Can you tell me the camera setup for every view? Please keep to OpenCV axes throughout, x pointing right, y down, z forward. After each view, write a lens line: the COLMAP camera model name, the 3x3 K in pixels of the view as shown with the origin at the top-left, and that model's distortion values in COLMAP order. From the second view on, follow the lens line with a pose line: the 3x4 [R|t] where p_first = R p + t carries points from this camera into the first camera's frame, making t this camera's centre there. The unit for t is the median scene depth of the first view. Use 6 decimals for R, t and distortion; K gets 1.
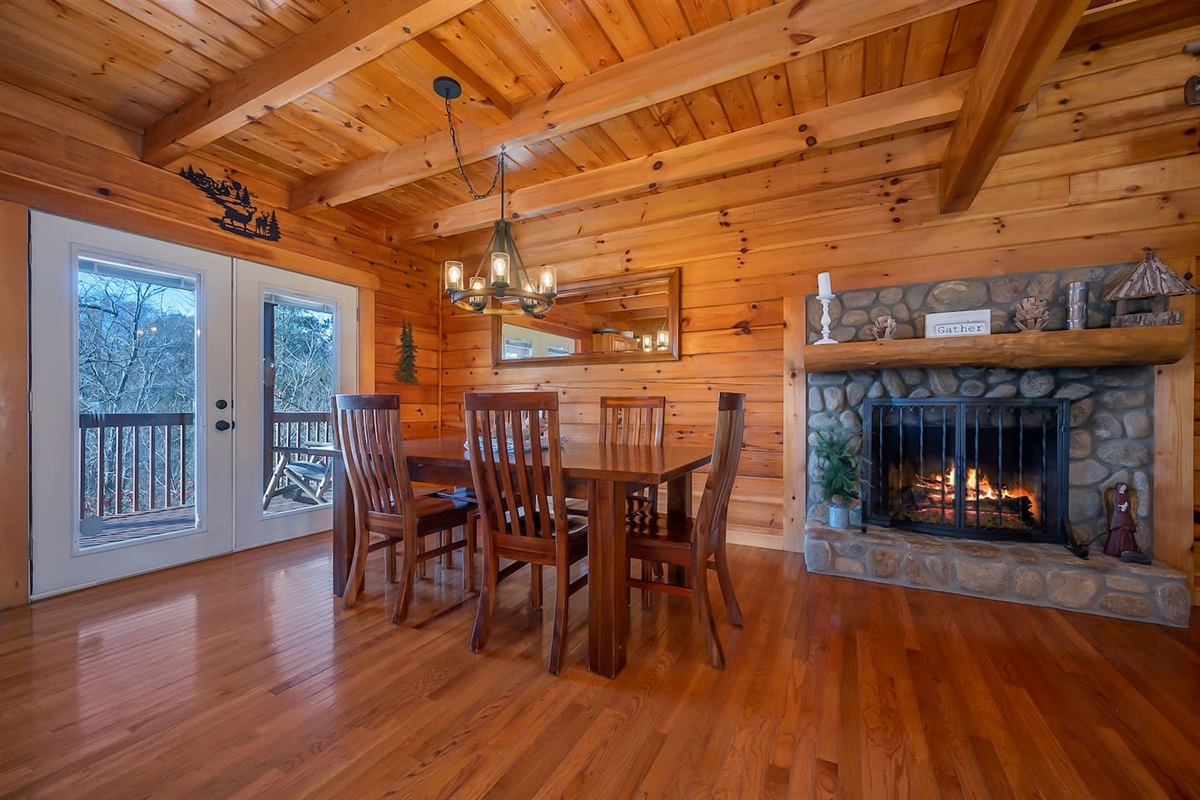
lens RADIAL K [[471.9, 0, 599.7], [0, 471.9, 406.9], [0, 0, 1]] dist [-0.003103, -0.000074]
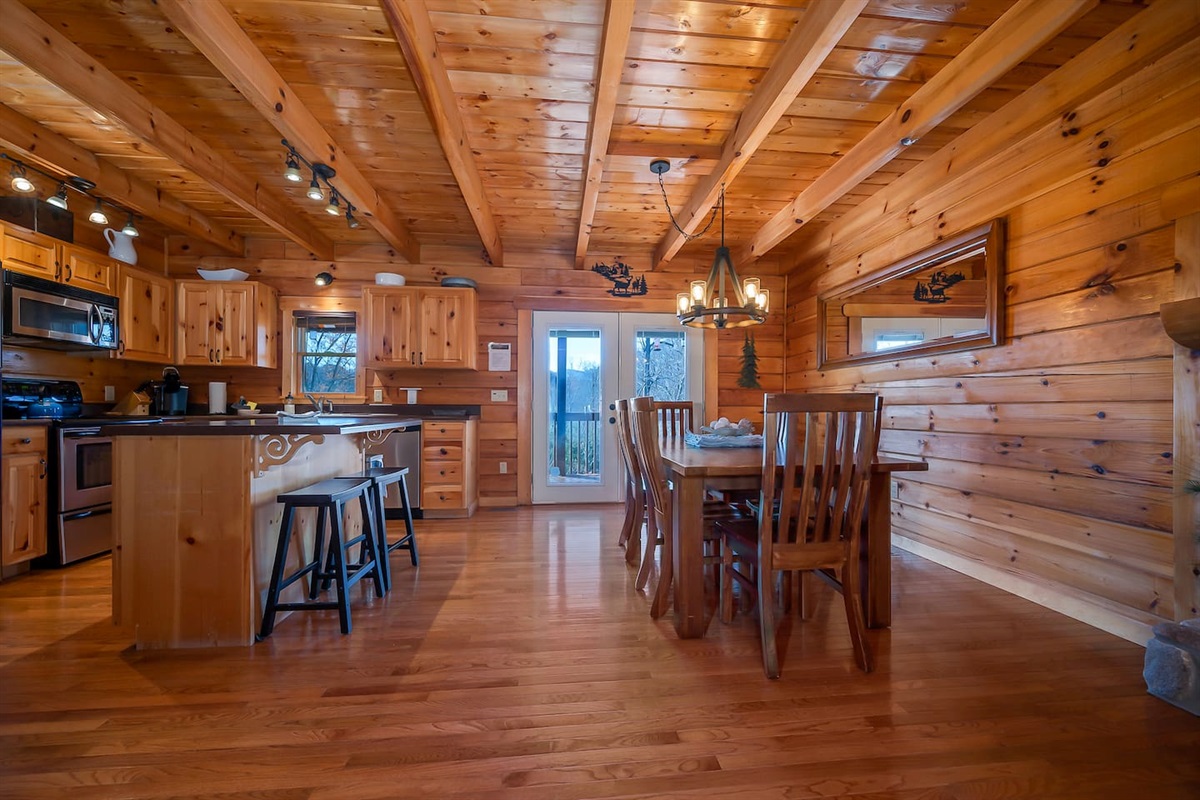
lens RADIAL K [[471.9, 0, 601.3], [0, 471.9, 409.0], [0, 0, 1]] dist [-0.003103, -0.000074]
pose [[0.547329, 0.002045, -0.836915, 0.460698], [-0.002138, 0.999997, 0.001045, -0.000559], [0.836915, 0.001217, 0.547332, 0.092968]]
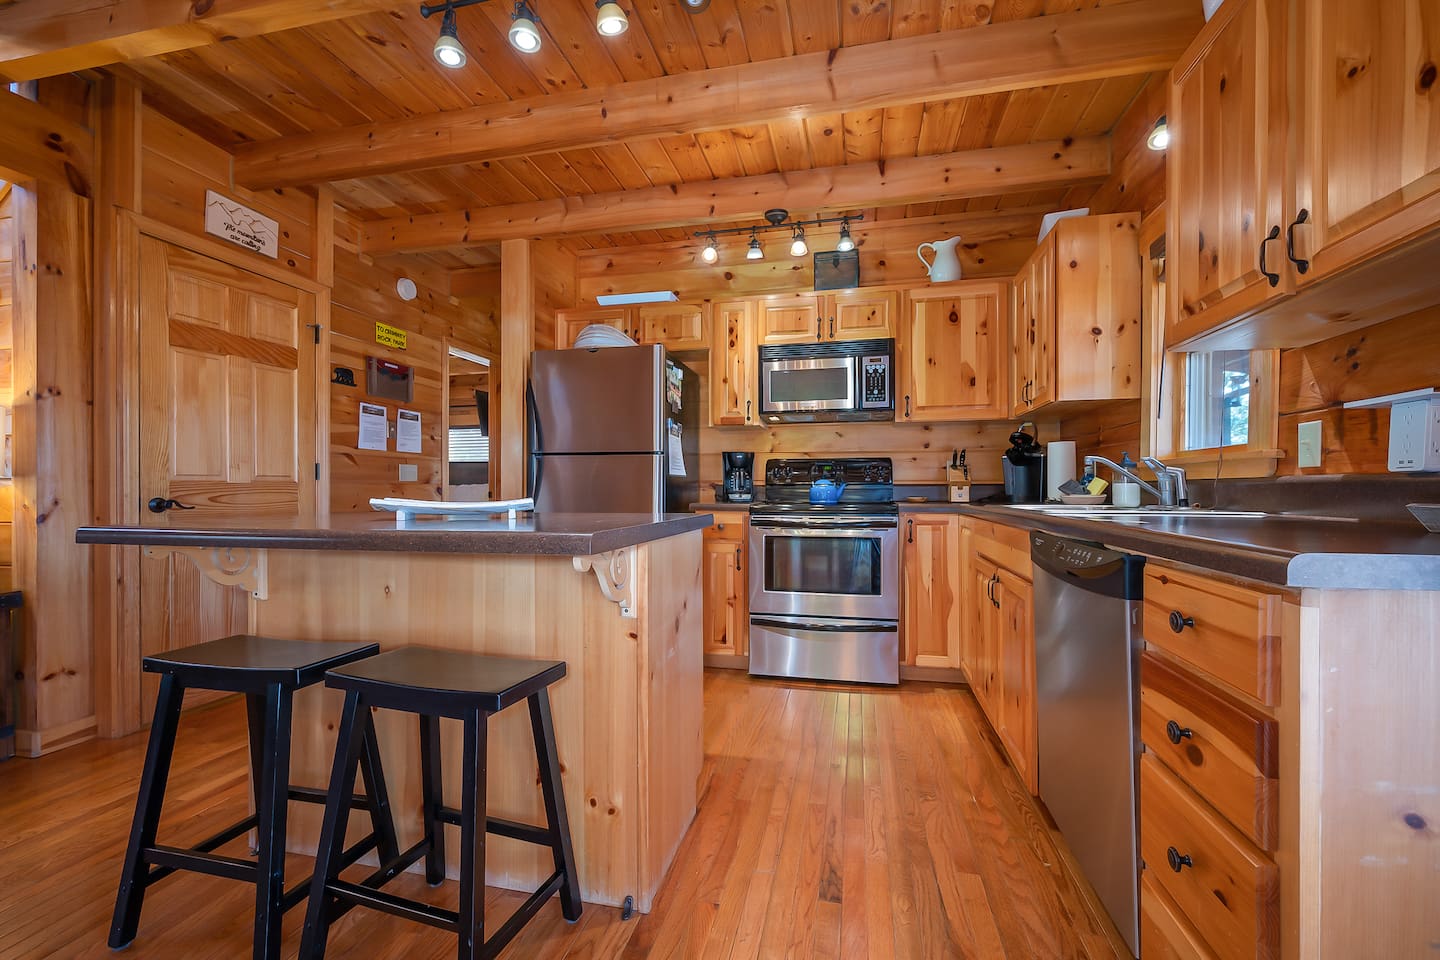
lens RADIAL K [[593.1, 0, 724.1], [0, 593.1, 489.6], [0, 0, 1]] dist [0.001270, -0.001089]
pose [[-0.966816, 0.002578, -0.255462, -0.514523], [0.002316, 0.999996, 0.001326, -0.004103], [0.255464, 0.000691, -0.966818, 0.624074]]
